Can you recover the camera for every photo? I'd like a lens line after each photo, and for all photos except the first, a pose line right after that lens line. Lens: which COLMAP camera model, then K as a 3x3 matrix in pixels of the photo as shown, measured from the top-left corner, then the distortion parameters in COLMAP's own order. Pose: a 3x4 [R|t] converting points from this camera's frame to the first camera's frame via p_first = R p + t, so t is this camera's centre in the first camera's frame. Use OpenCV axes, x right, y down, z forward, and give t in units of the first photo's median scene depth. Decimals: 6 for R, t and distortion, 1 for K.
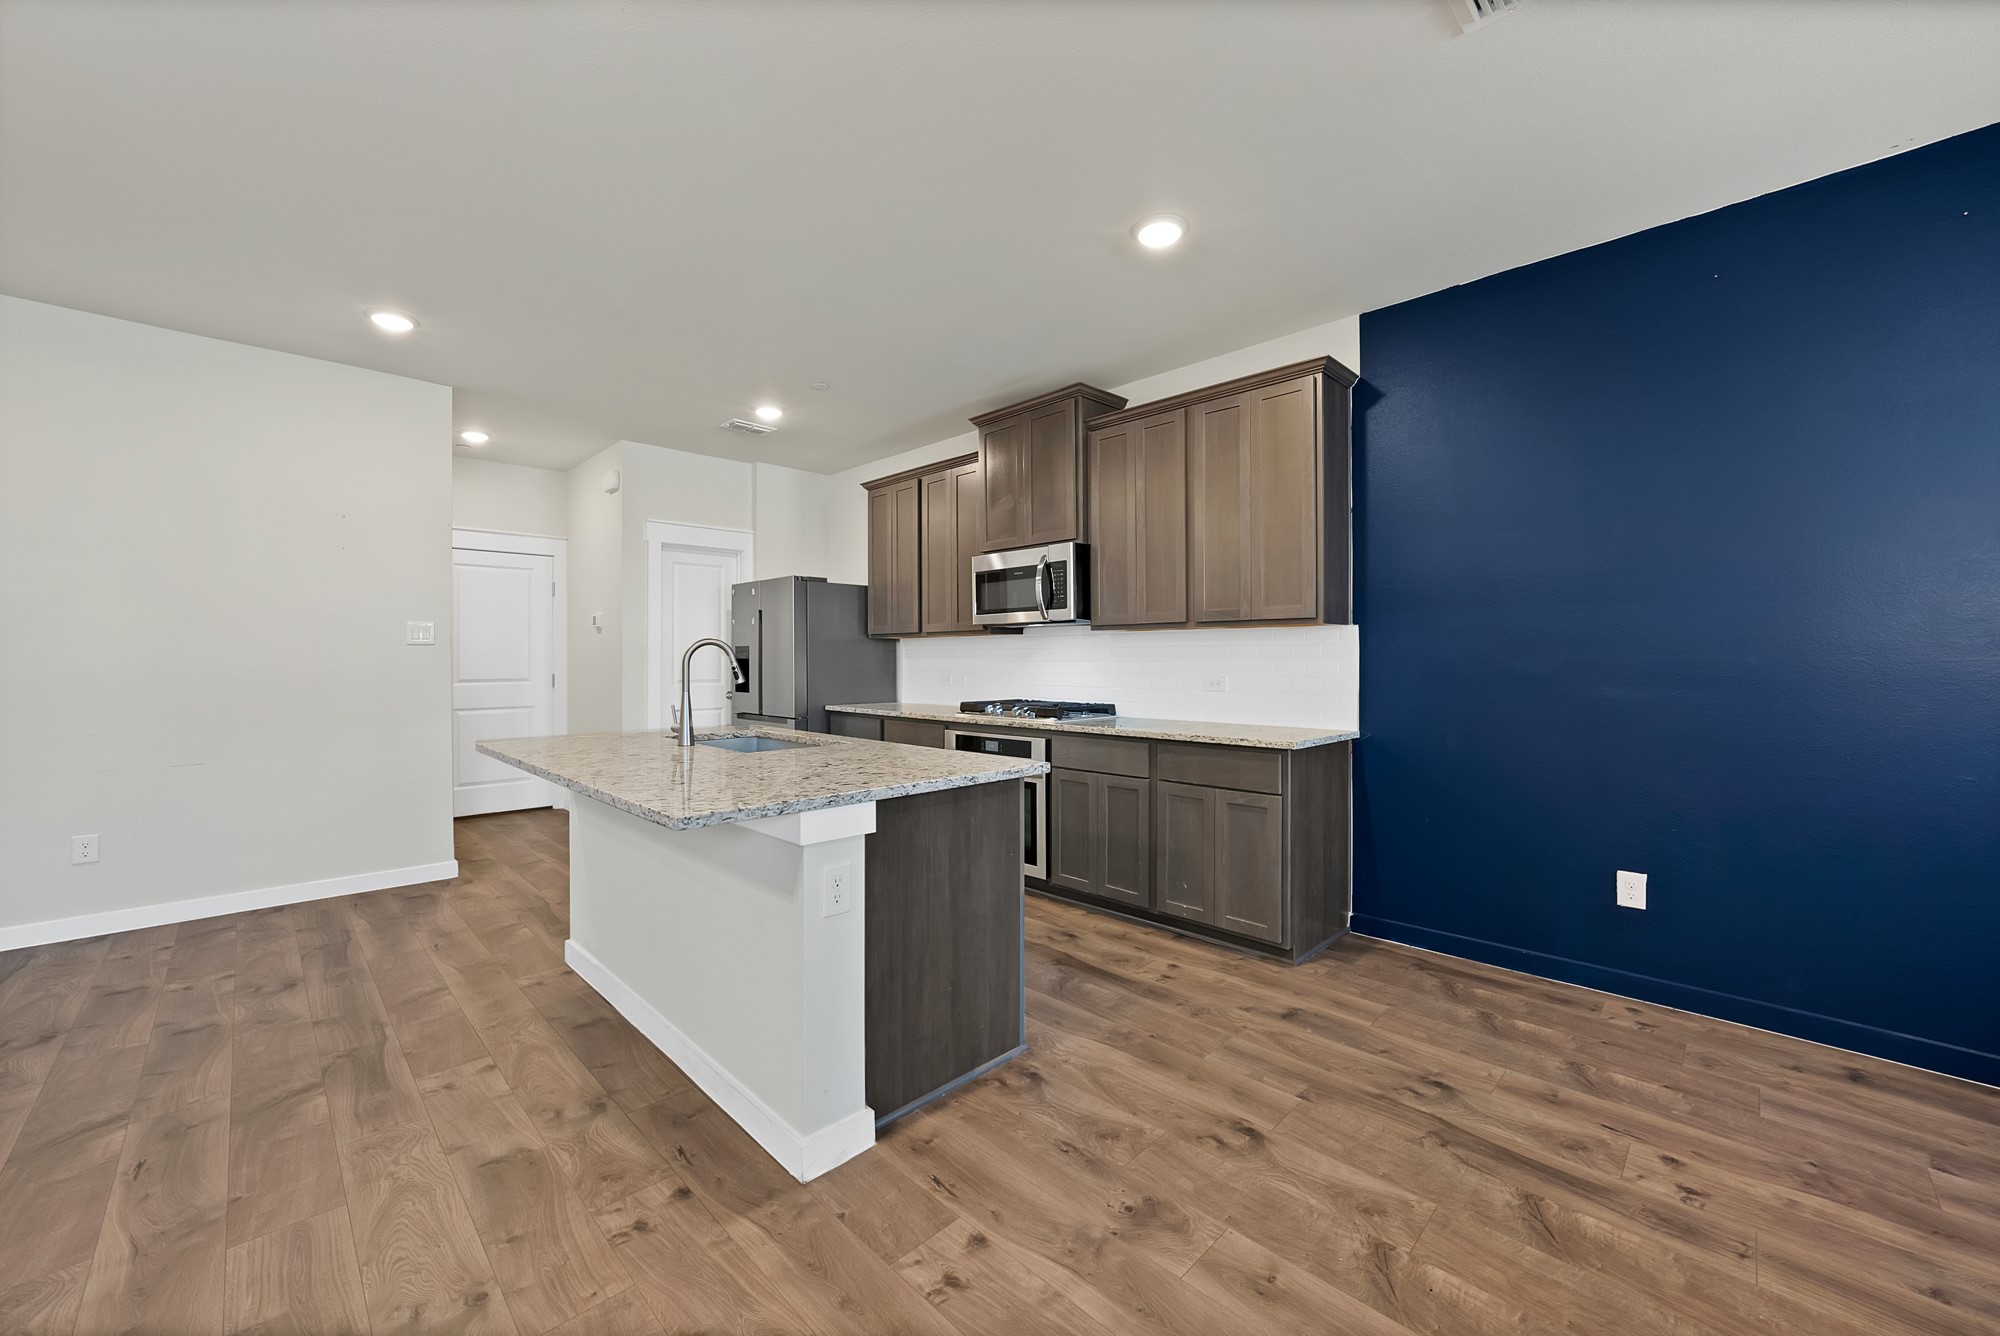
lens RADIAL K [[764.2, 0, 1002.3], [0, 764.2, 656.9], [0, 0, 1]] dist [-0.026723, 0.007316]
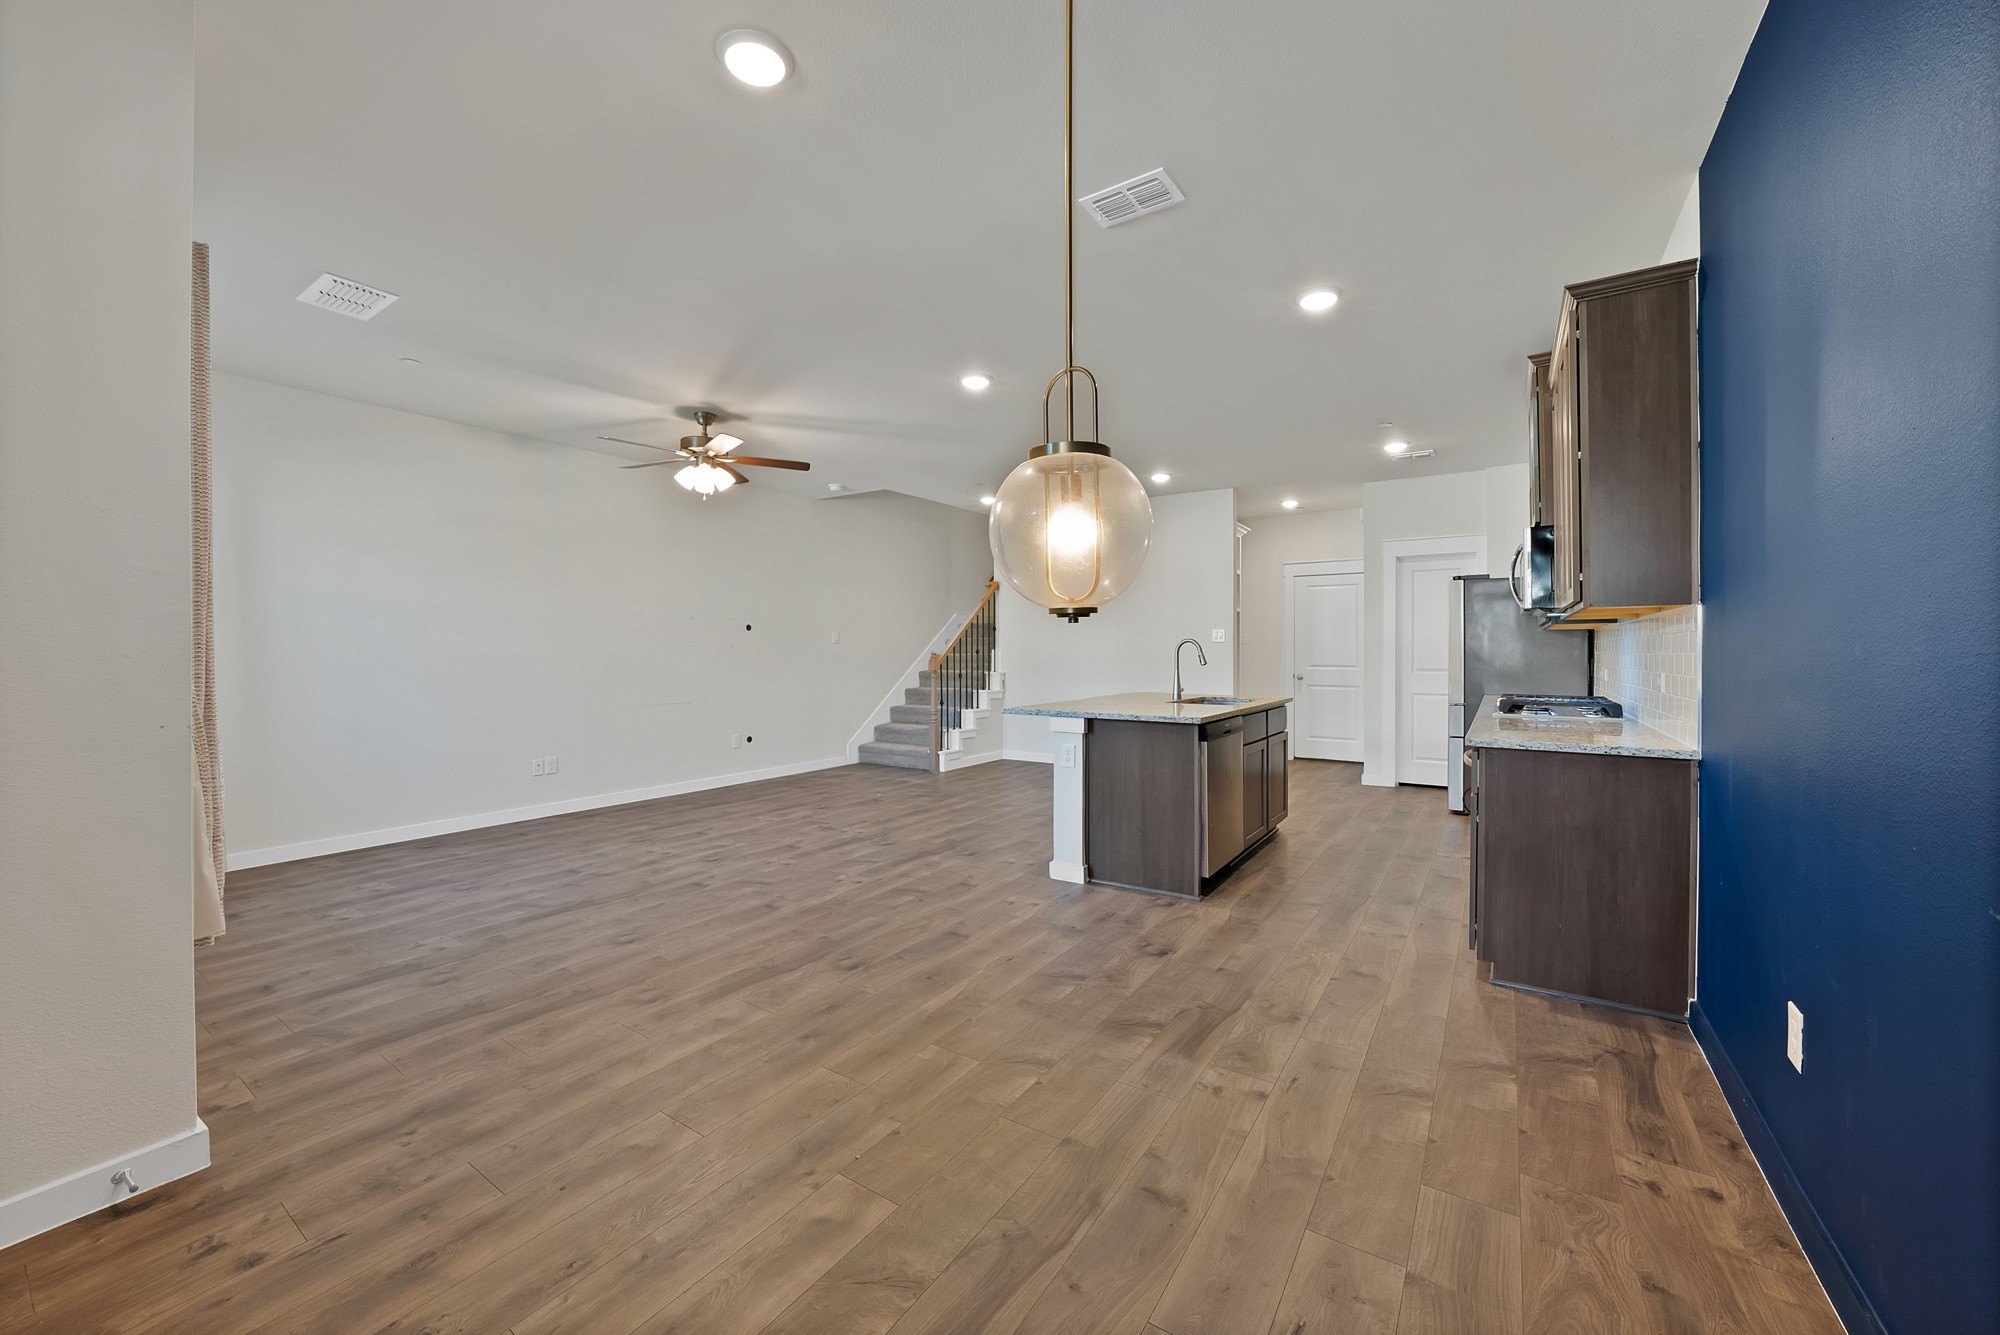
lens RADIAL K [[764.2, 0, 1002.3], [0, 764.2, 656.4], [0, 0, 1]] dist [-0.026723, 0.007316]
pose [[0.193267, 0.007731, -0.981116, 1.230366], [0.002025, 0.999964, 0.008278, 0.001717], [0.981144, -0.003586, 0.193244, 0.255006]]
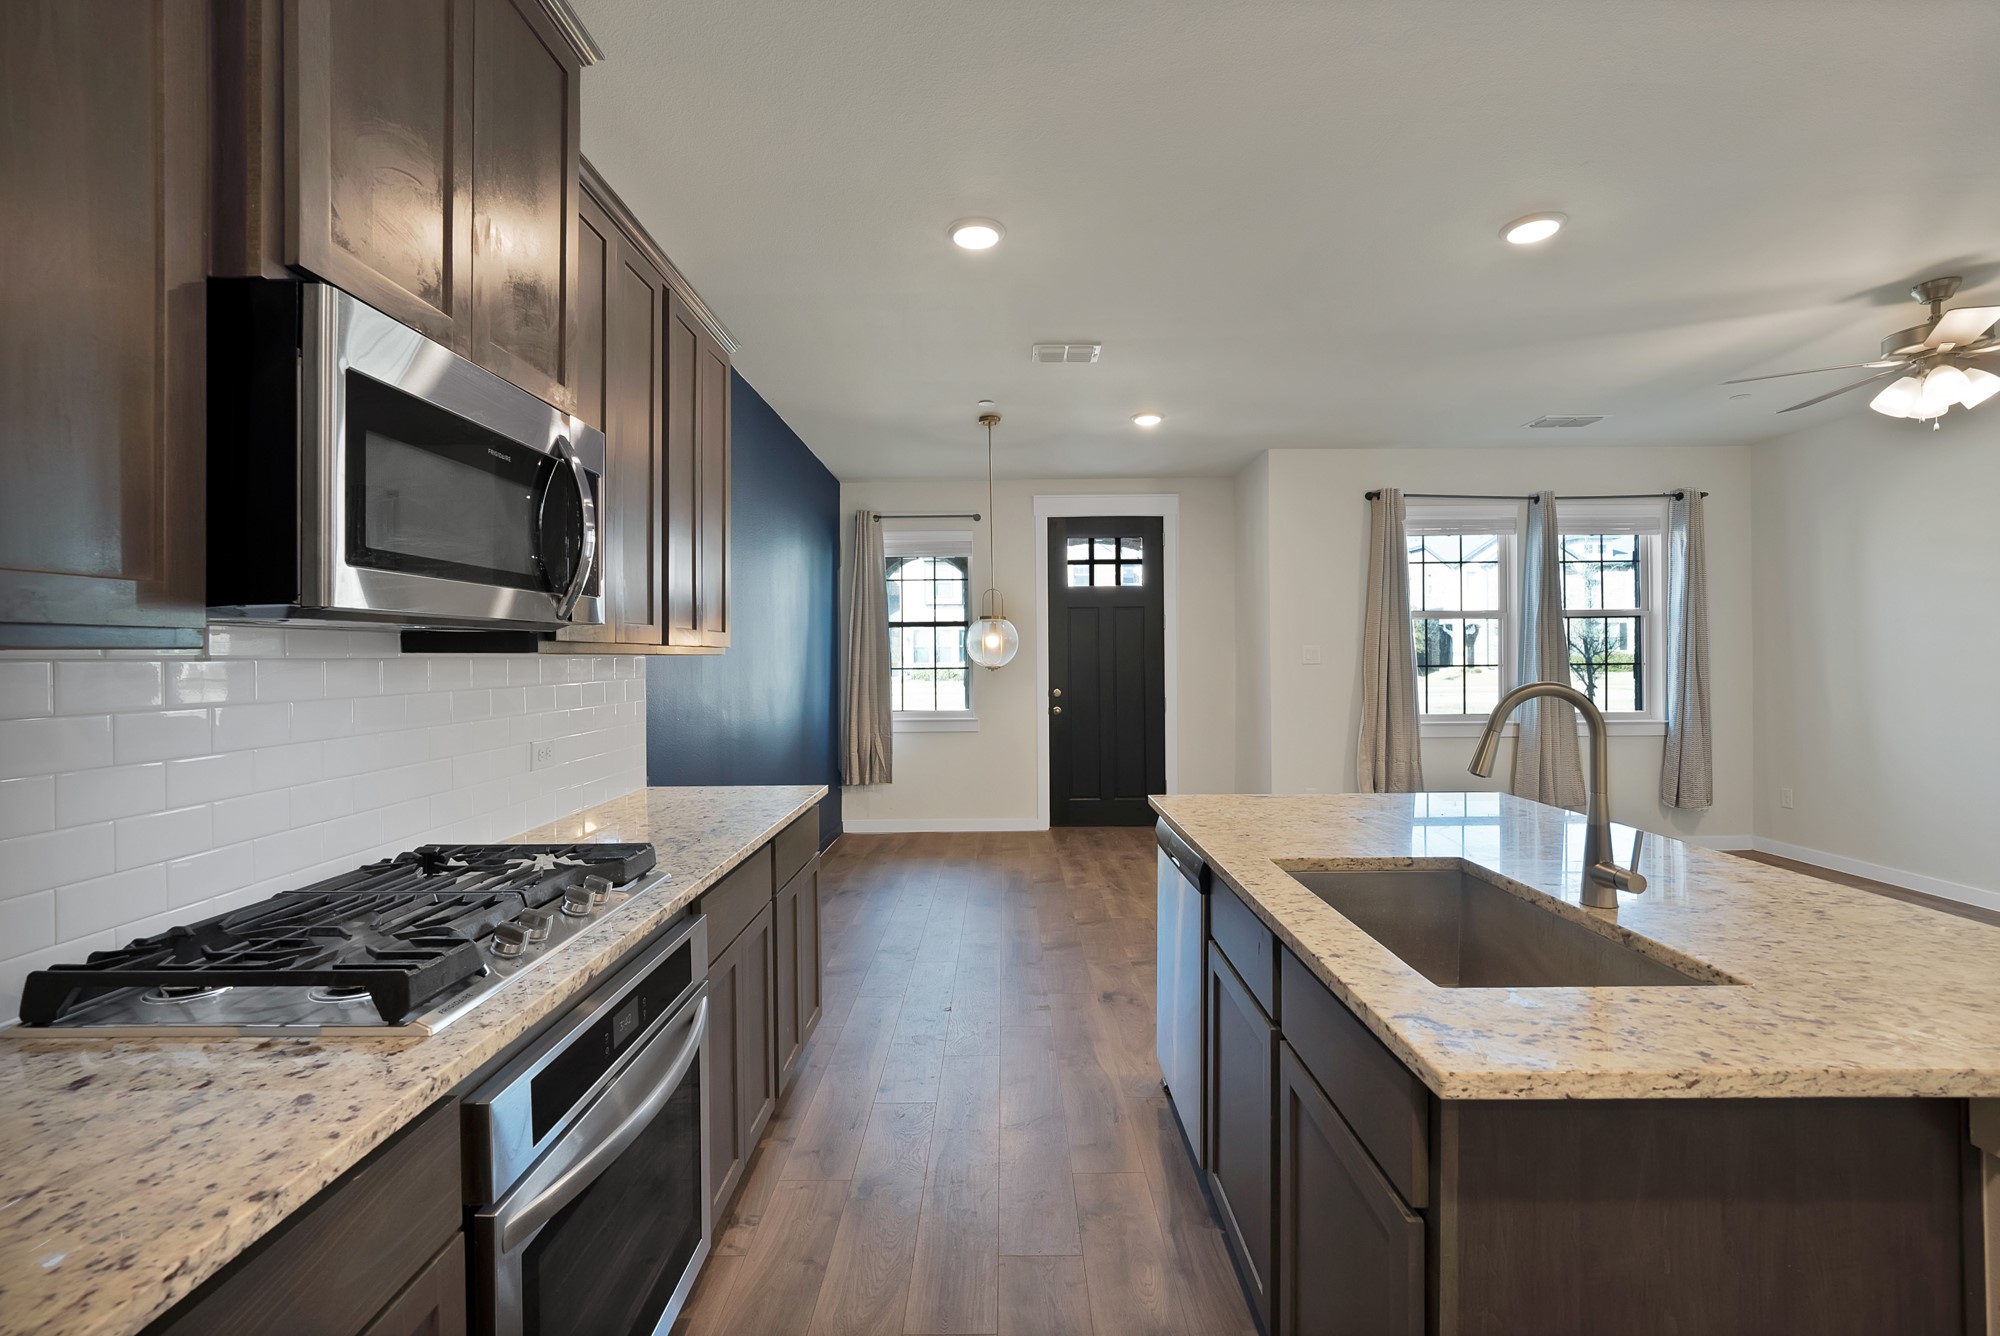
lens RADIAL K [[865.6, 0, 1001.7], [0, 865.6, 656.1], [0, 0, 1]] dist [-0.015221, 0.005777]
pose [[-0.702294, 0.007828, 0.711844, -0.531287], [0.008186, 0.999962, -0.002920, -0.042161], [-0.711839, 0.003777, -0.702332, 1.631008]]
